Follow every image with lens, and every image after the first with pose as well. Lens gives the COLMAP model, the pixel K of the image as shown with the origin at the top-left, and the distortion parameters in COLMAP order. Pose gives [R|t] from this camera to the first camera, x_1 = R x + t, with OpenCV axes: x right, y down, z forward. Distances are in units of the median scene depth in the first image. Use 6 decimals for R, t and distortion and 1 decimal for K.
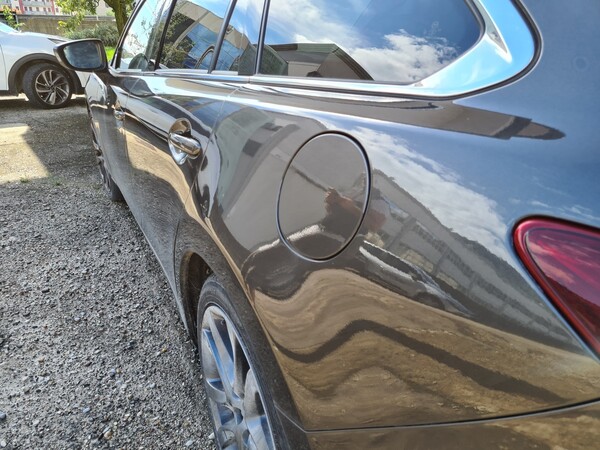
lens RADIAL K [[457.2, 0, 299.6], [0, 457.2, 224.8], [0, 0, 1]] dist [0.044827, -0.037149]
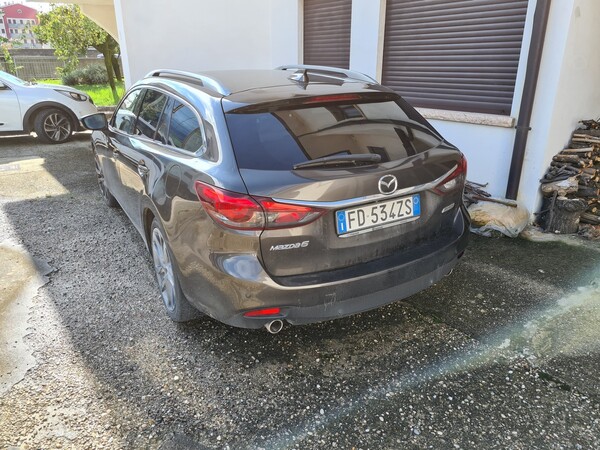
lens RADIAL K [[457.2, 0, 299.5], [0, 457.2, 225.7], [0, 0, 1]] dist [0.044827, -0.037149]
pose [[0.999383, -0.027767, 0.021485, 0.181551], [0.028681, 0.998644, -0.043443, 0.090622], [-0.020250, 0.044033, 0.998825, -0.511868]]
